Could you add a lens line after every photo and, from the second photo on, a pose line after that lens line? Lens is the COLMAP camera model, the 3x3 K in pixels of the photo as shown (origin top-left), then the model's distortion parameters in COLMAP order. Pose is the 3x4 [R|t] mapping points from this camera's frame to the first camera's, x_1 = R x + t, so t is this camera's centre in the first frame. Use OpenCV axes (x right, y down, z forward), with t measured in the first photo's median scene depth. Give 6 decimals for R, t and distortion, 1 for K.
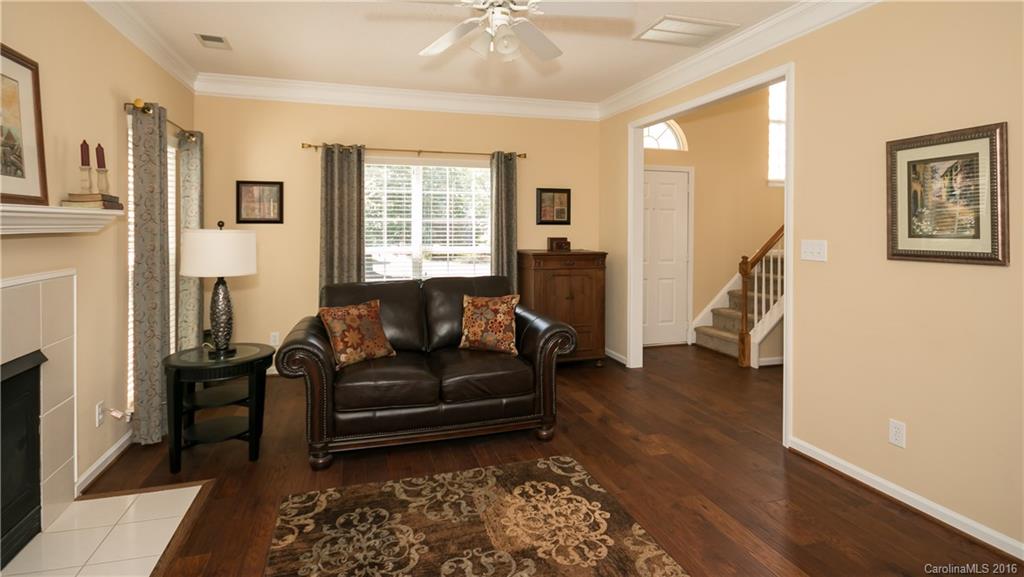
lens RADIAL K [[494.3, 0, 509.3], [0, 494.3, 290.1], [0, 0, 1]] dist [-0.002556, -0.000362]
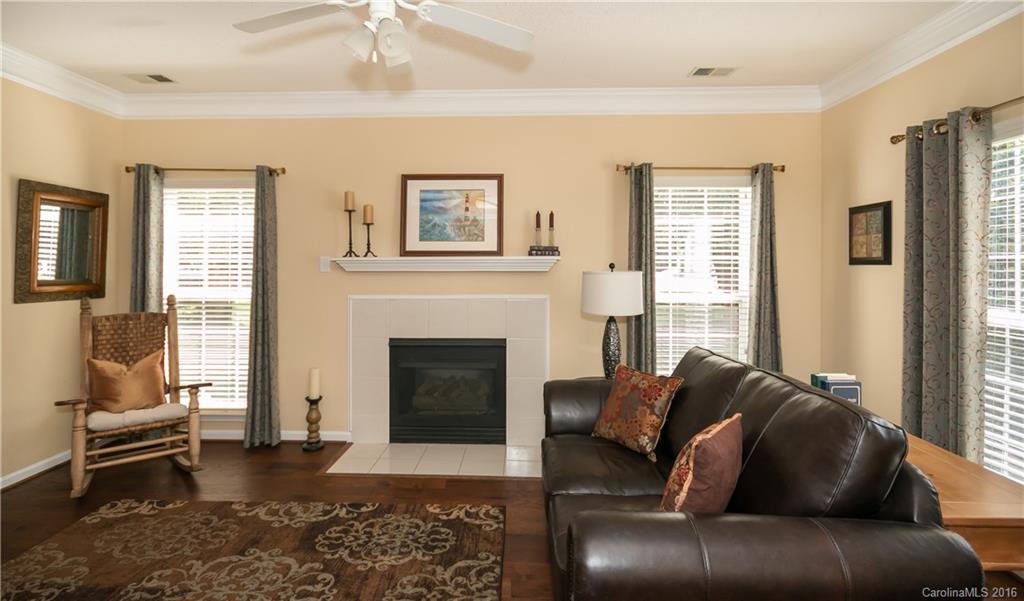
lens RADIAL K [[524.4, 0, 510.2], [0, 524.4, 300.9], [0, 0, 1]] dist [-0.001509, -0.000159]
pose [[-0.336714, 0.064913, -0.939367, 0.672484], [-0.121682, 0.986256, 0.111770, -0.191483], [0.933711, 0.151939, -0.324188, 1.412651]]
